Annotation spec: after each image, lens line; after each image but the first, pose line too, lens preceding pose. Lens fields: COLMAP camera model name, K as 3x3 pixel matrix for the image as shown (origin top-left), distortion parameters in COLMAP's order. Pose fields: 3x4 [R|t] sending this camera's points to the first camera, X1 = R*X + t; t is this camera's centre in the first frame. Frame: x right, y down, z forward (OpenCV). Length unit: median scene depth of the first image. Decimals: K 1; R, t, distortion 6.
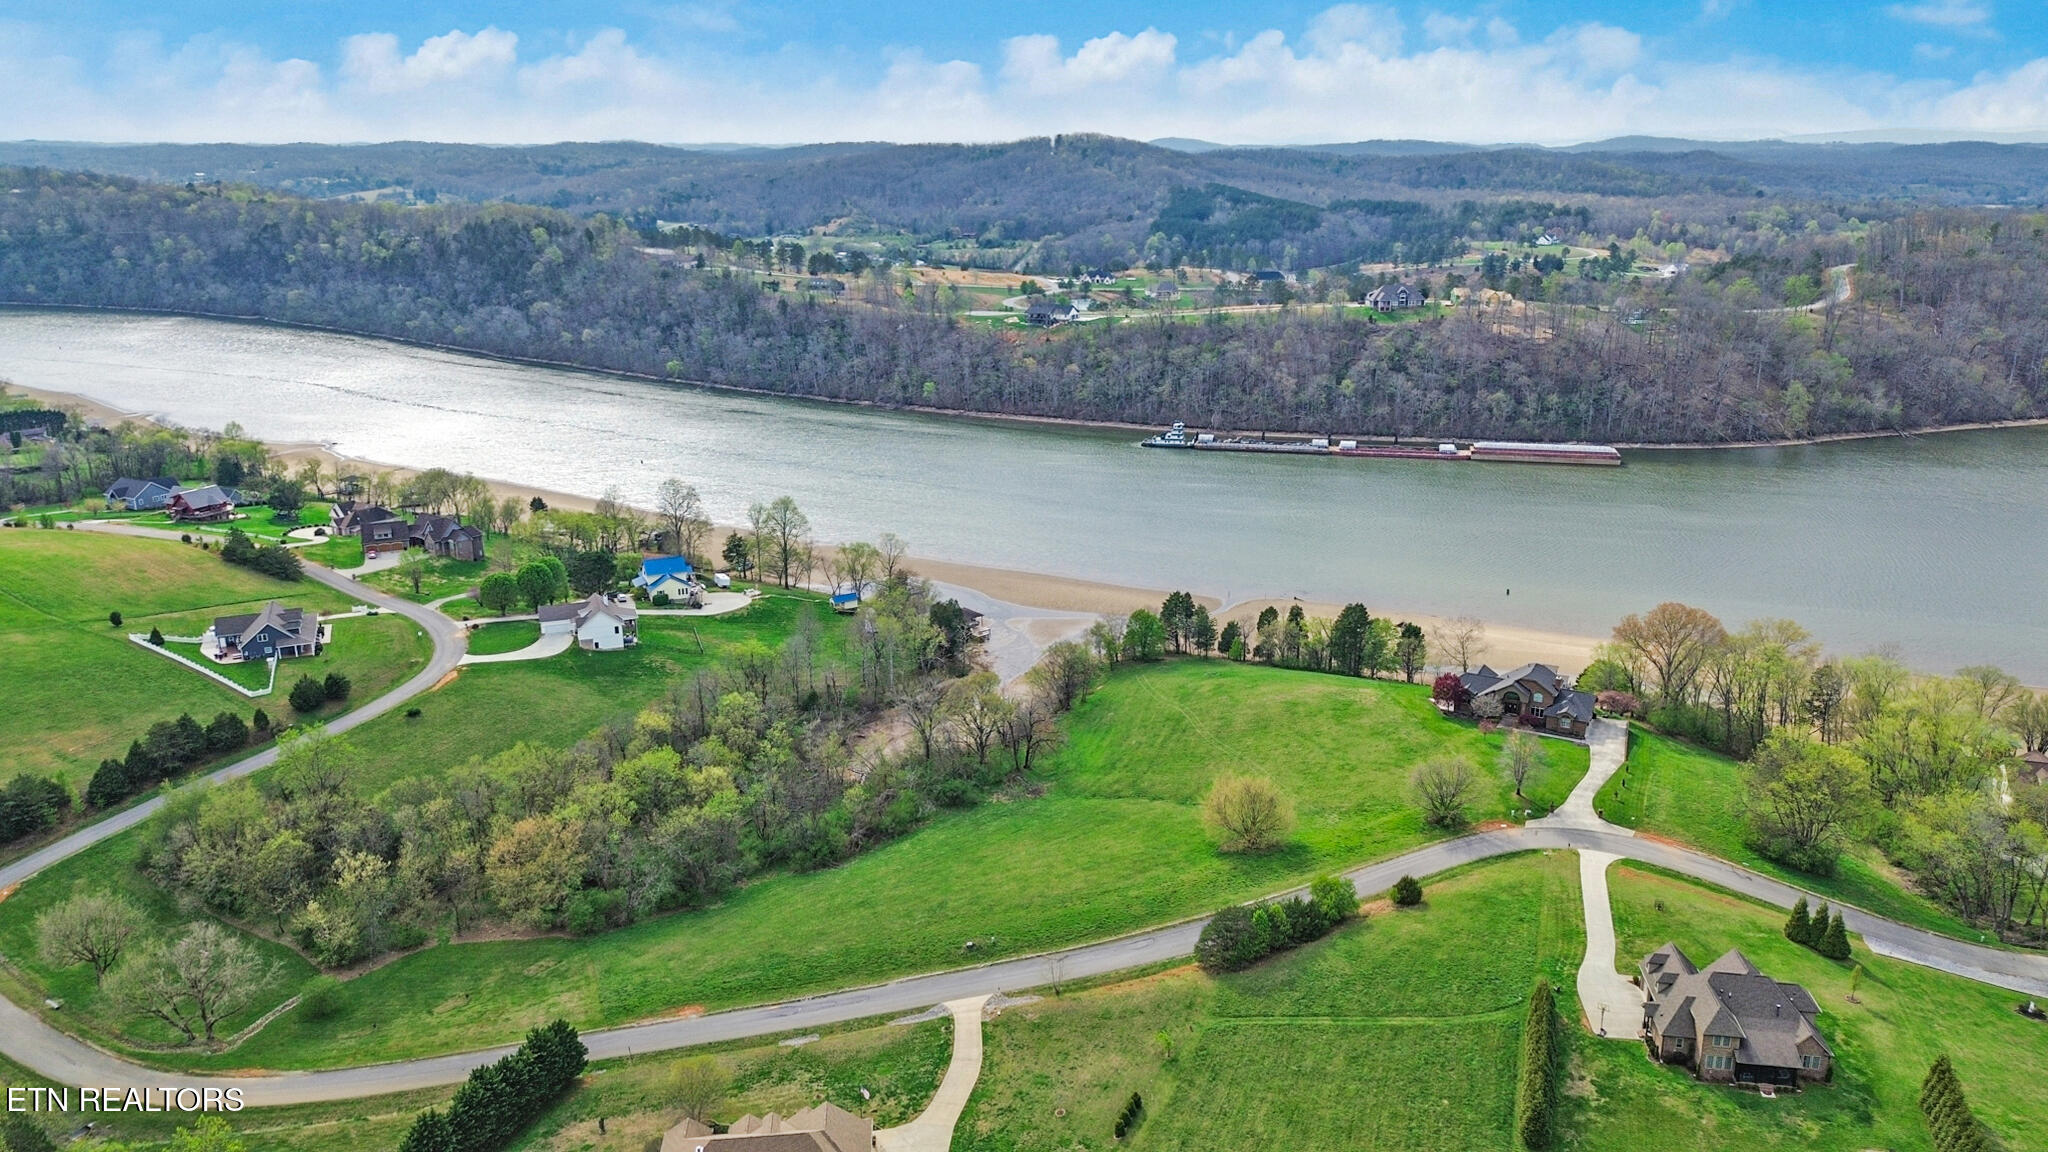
lens RADIAL K [[1460.4, 0, 1006.5], [0, 1460.4, 583.6], [0, 0, 1]] dist [0.025796, -0.016956]
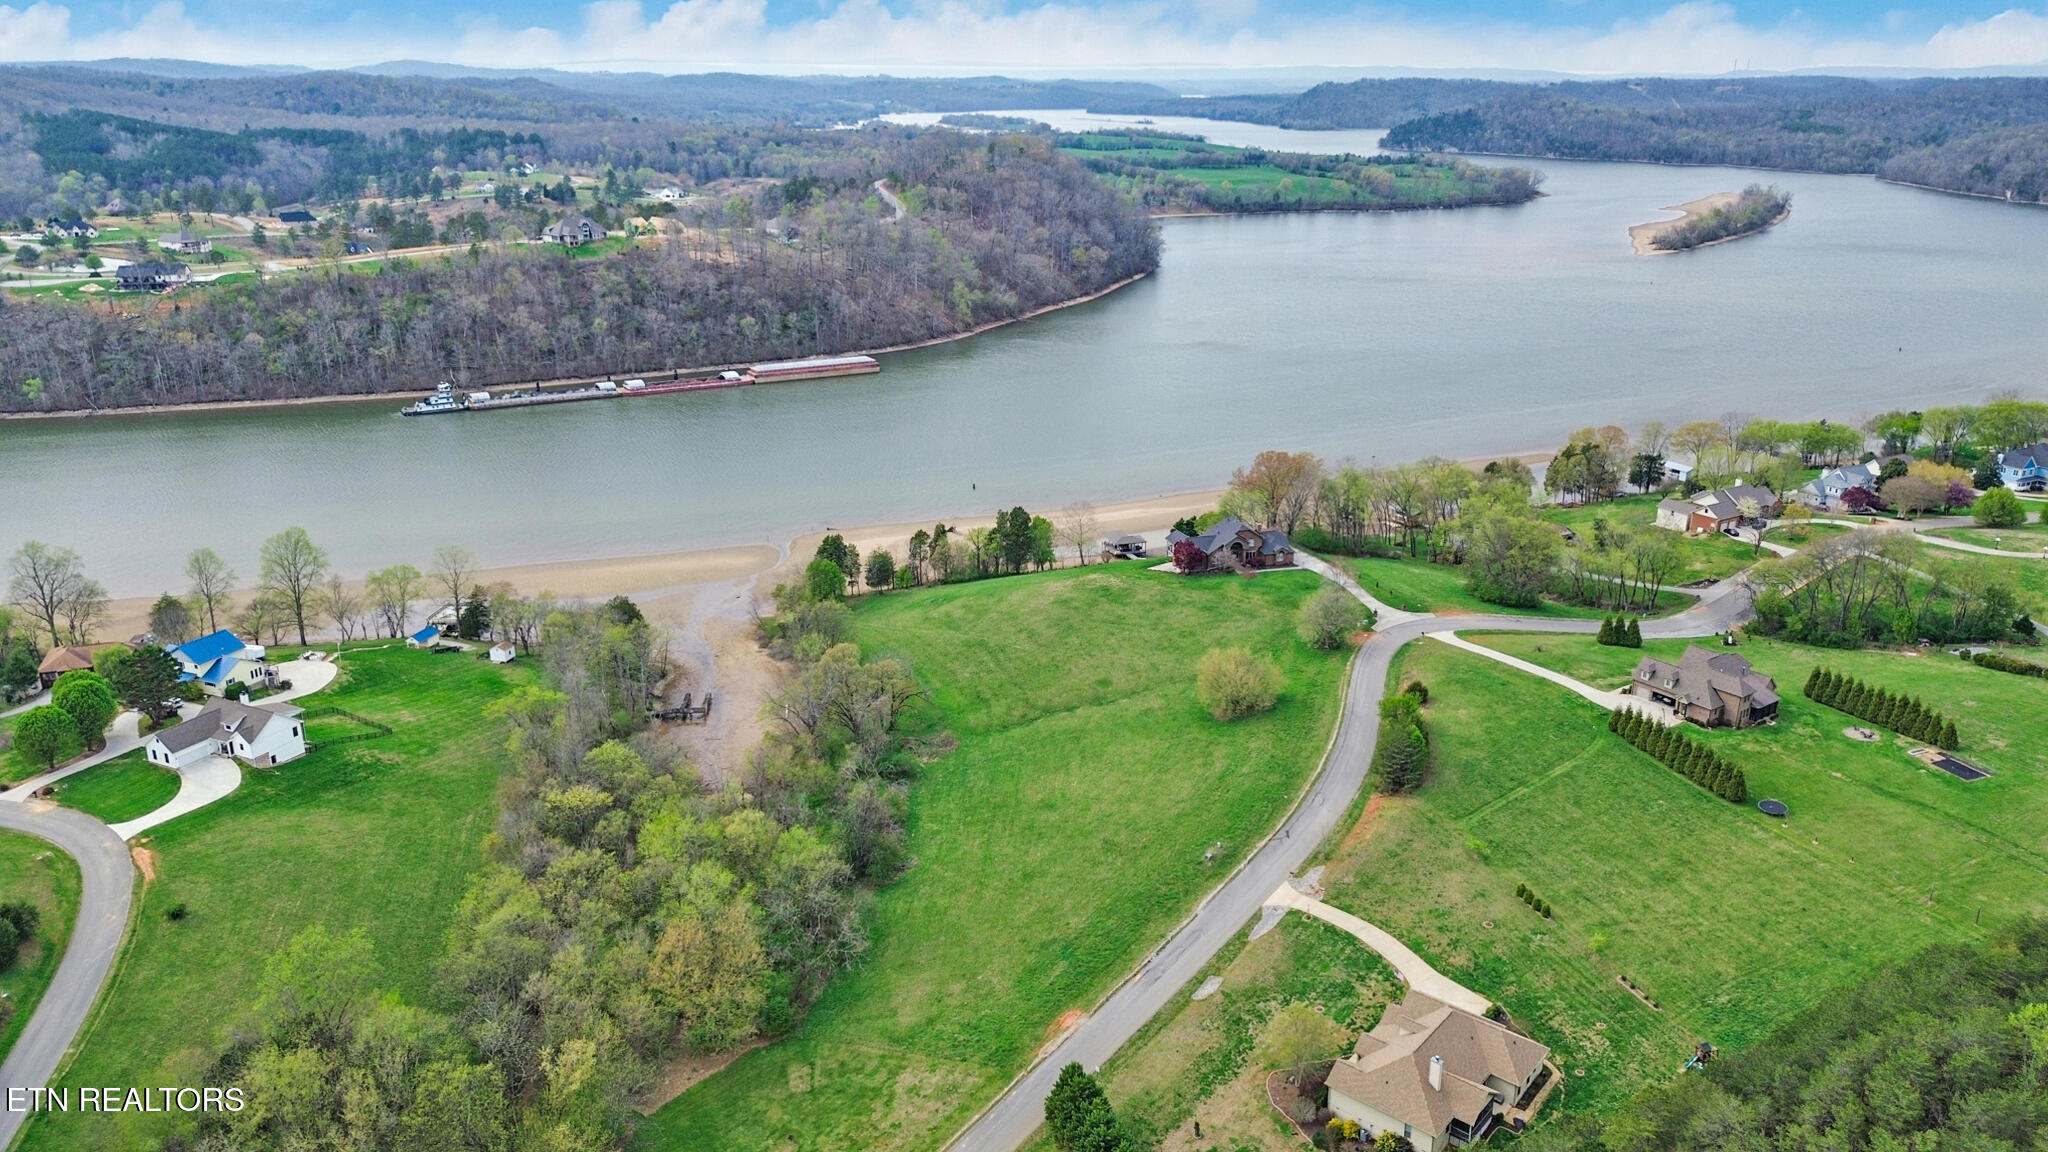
lens RADIAL K [[1460.4, 0, 1063.9], [0, 1460.4, 581.0], [0, 0, 1]] dist [0.025796, -0.016956]
pose [[0.697740, -0.221455, 0.681261, -0.556609], [0.190943, 0.974104, 0.121086, -0.065798], [-0.690434, 0.045596, 0.721957, 0.224699]]
